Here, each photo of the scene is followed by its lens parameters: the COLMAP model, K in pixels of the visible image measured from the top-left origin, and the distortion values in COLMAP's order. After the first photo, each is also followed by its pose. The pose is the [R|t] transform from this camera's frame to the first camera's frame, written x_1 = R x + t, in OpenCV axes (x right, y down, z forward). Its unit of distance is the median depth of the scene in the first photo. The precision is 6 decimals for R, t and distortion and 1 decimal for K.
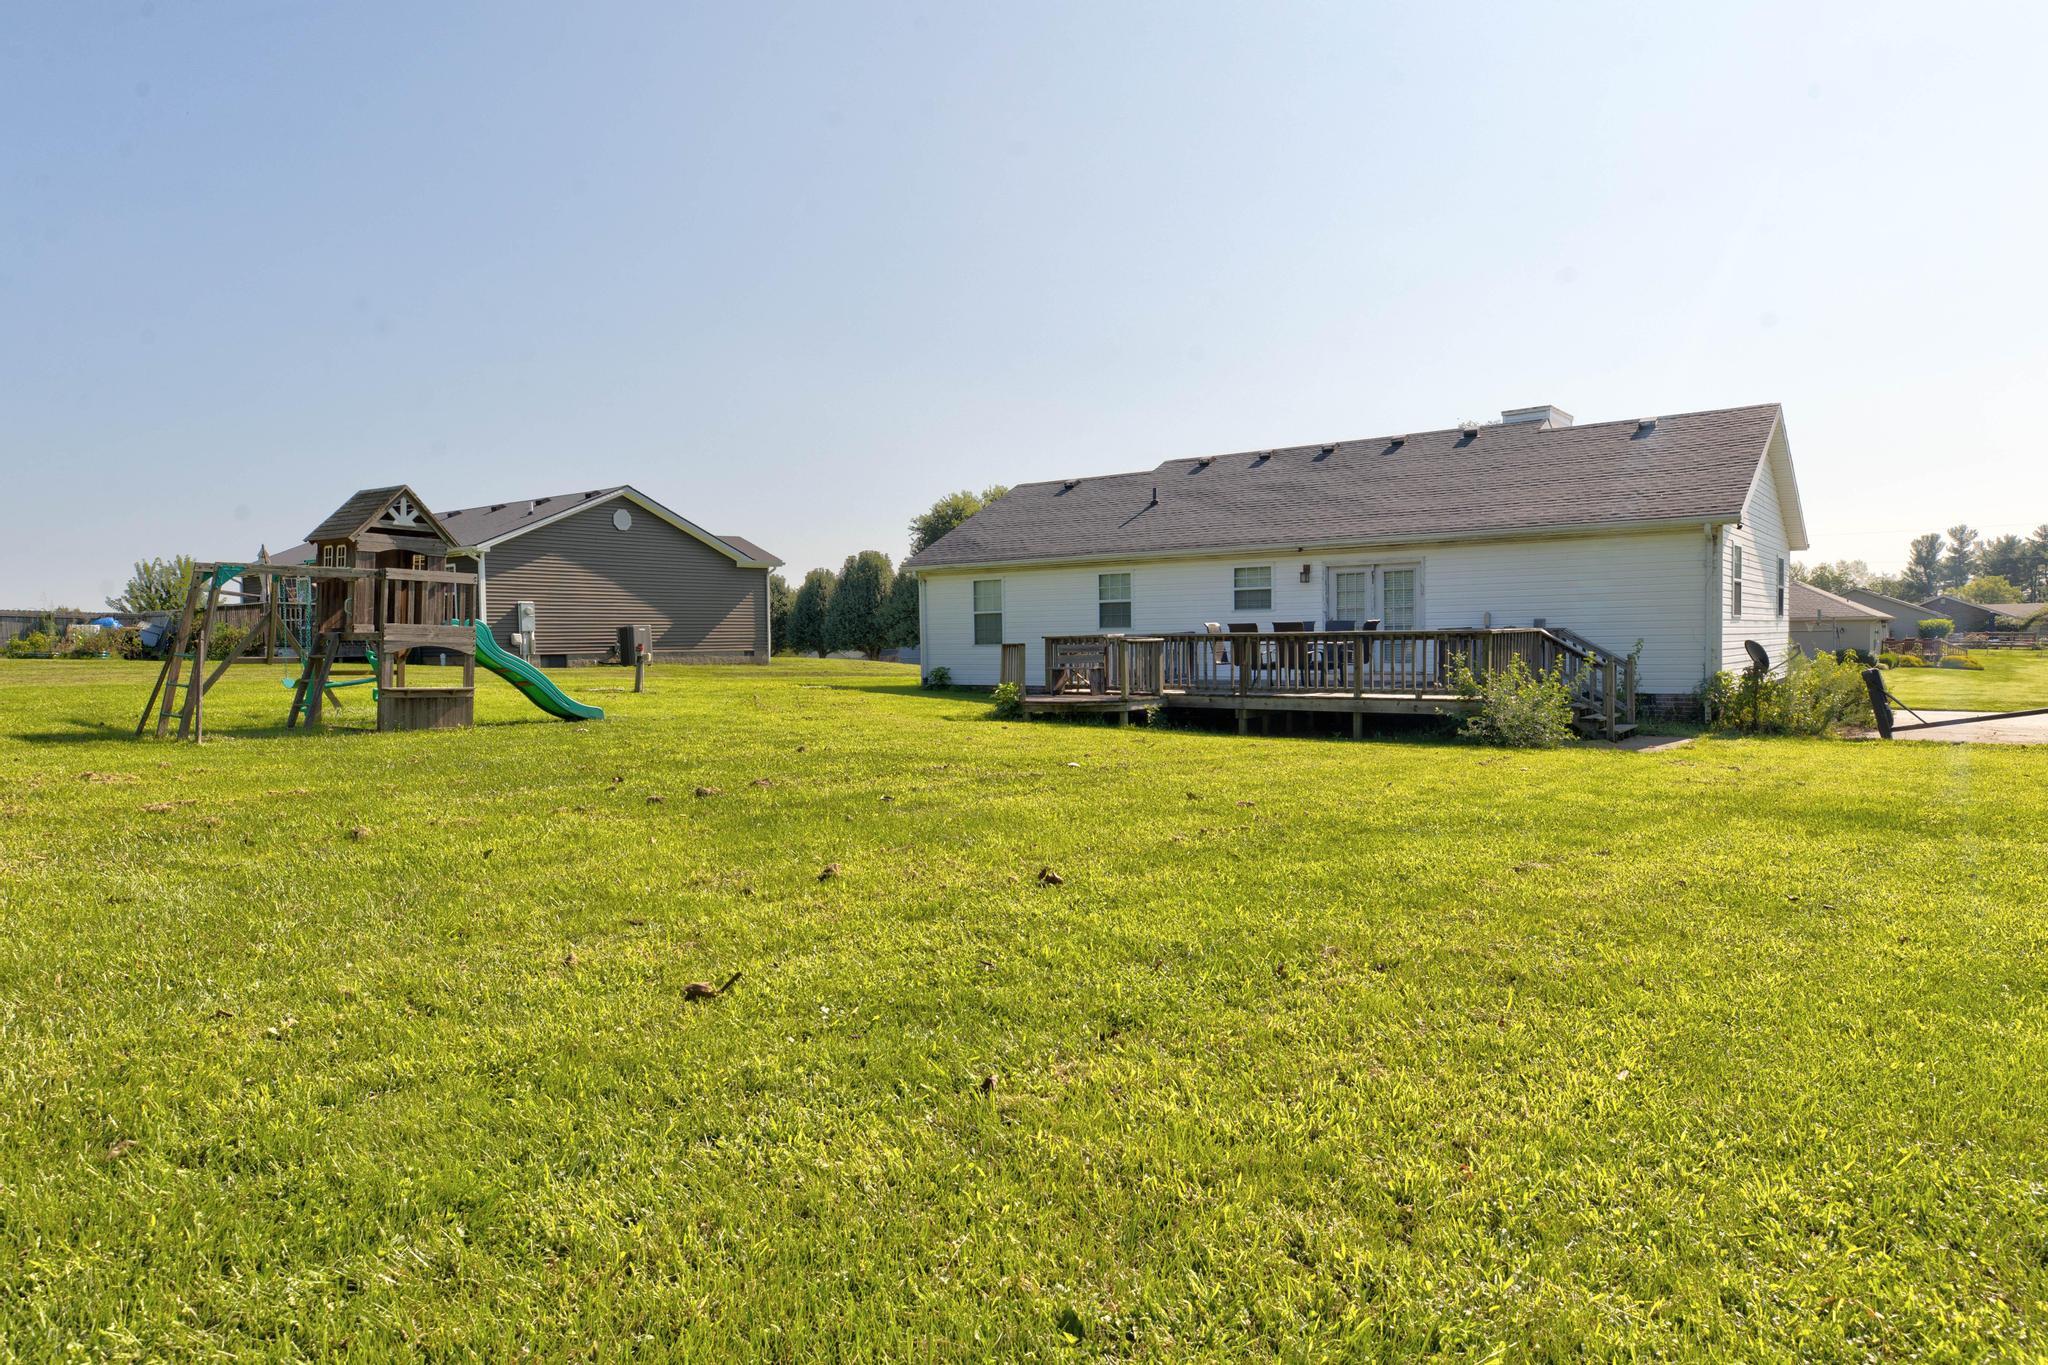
lens RADIAL K [[1231.8, 0, 1020.4], [0, 1231.8, 650.0], [0, 0, 1]] dist [0.002318, 0.000936]
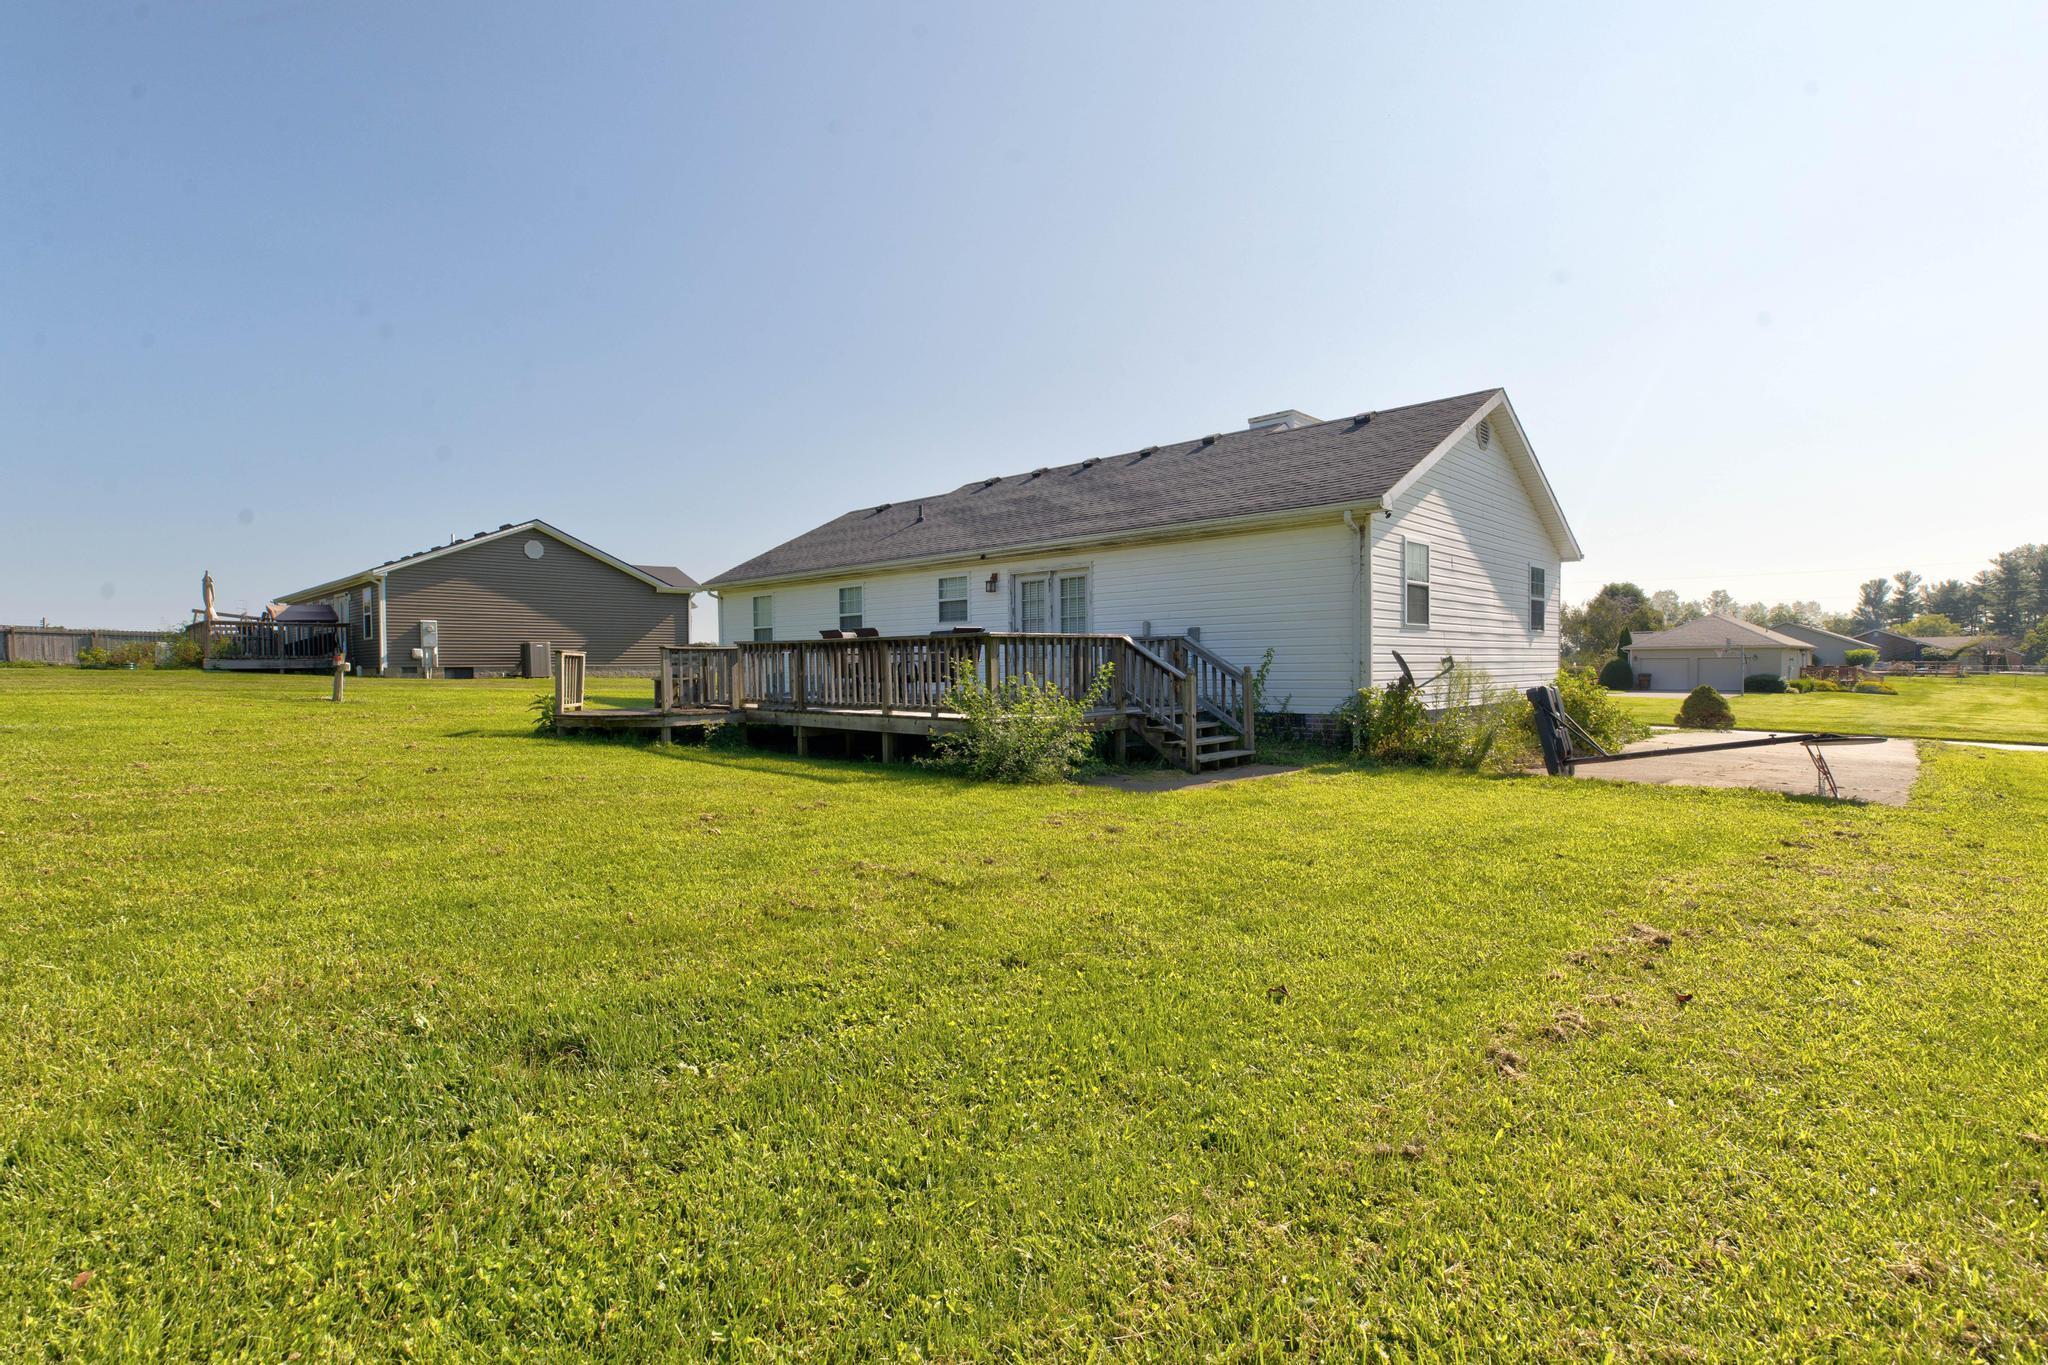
lens RADIAL K [[952.0, 0, 1018.3], [0, 952.0, 672.1], [0, 0, 1]] dist [-0.003458, -0.000387]
pose [[0.994371, 0.006934, -0.105725, 0.253385], [-0.007005, 0.999975, -0.000295, 0.005137], [0.105720, 0.001034, 0.994395, 0.211657]]
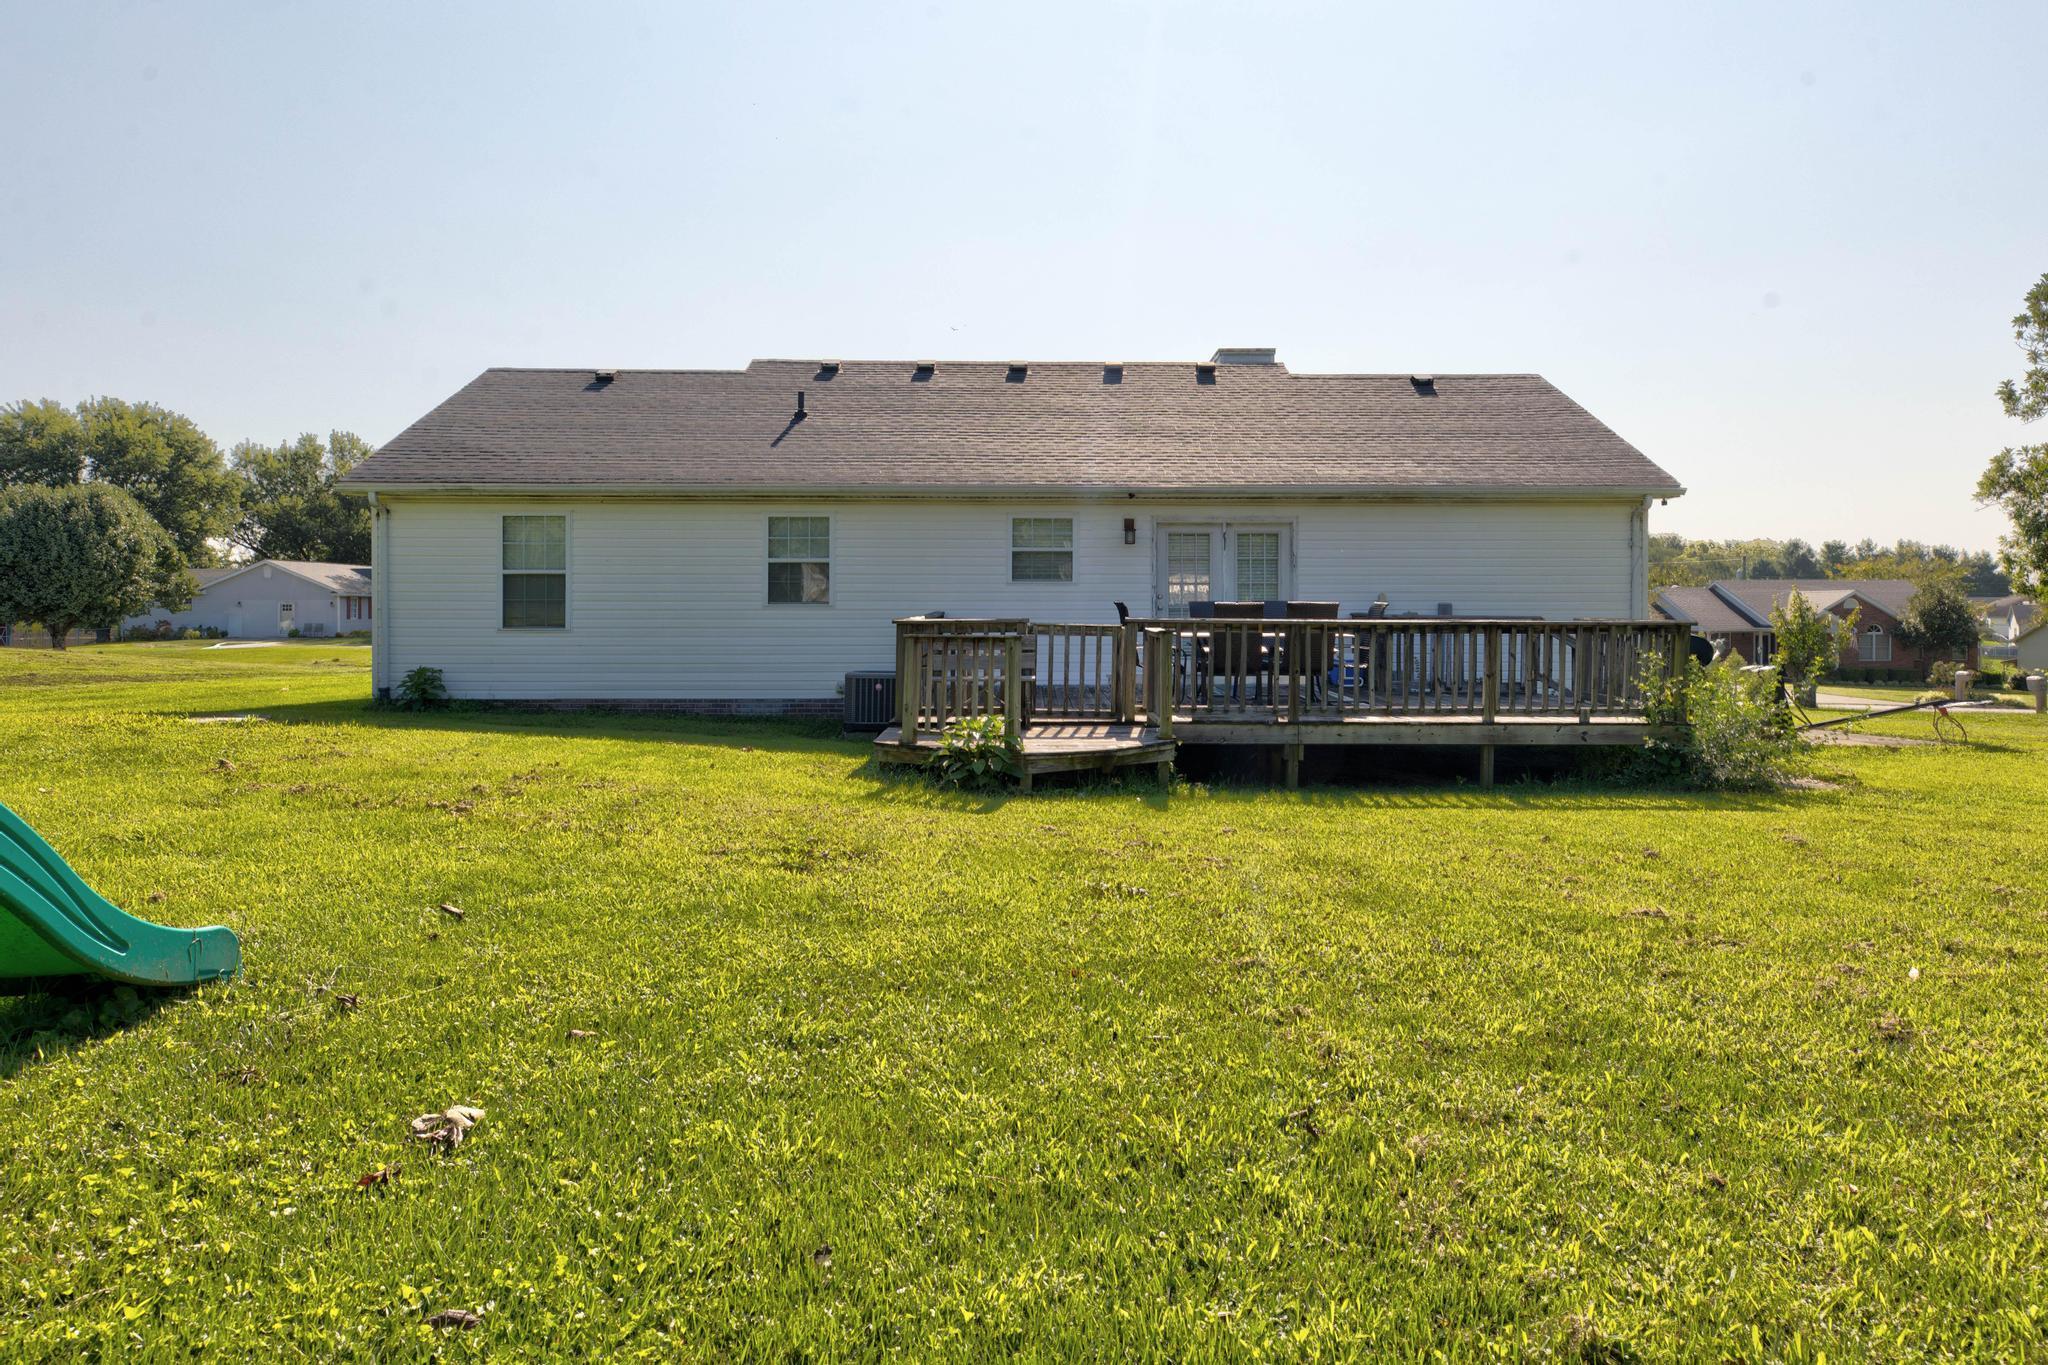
lens RADIAL K [[1231.8, 0, 1020.4], [0, 1231.8, 650.0], [0, 0, 1]] dist [0.002318, 0.000936]
pose [[0.788293, -0.010182, 0.615215, -0.192156], [-0.004947, 0.999726, 0.022885, -0.008072], [-0.615280, -0.021083, 0.788027, 0.373112]]
